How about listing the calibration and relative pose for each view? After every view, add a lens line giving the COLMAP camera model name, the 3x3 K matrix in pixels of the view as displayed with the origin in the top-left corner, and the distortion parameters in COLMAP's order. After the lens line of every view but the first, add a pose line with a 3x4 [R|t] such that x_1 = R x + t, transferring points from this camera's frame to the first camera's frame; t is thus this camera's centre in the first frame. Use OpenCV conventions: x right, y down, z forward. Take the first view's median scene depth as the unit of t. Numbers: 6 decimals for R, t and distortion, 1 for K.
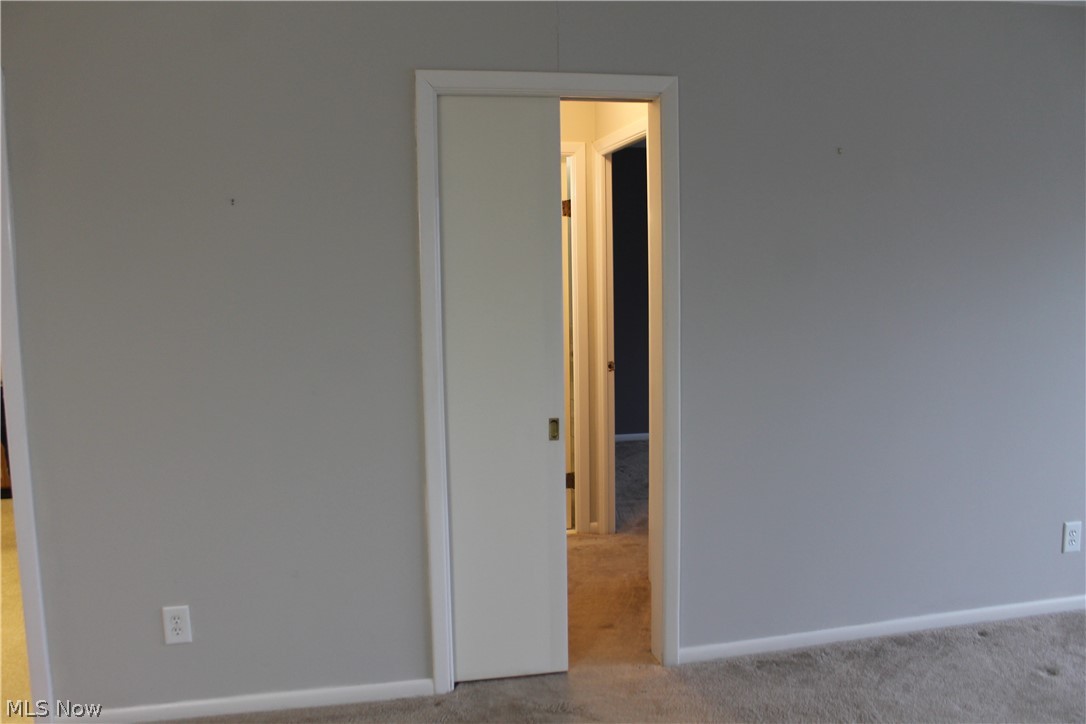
lens RADIAL K [[919.5, 0, 543.0], [0, 919.5, 362.0], [0, 0, 1]] dist [-0.161761, 0.150203]
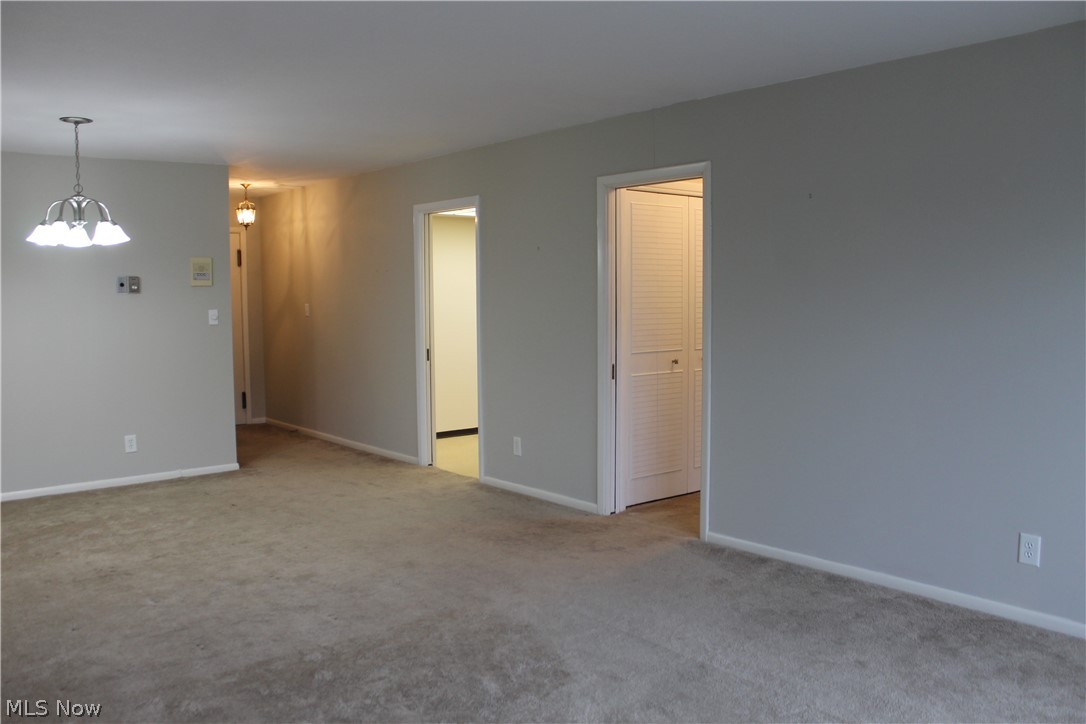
lens RADIAL K [[919.5, 0, 543.0], [0, 919.5, 362.0], [0, 0, 1]] dist [-0.161761, 0.150203]
pose [[0.451567, 0.080421, -0.888605, 1.364173], [-0.104058, 0.993880, 0.037069, 0.006368], [0.886148, 0.075728, 0.457172, 0.034234]]
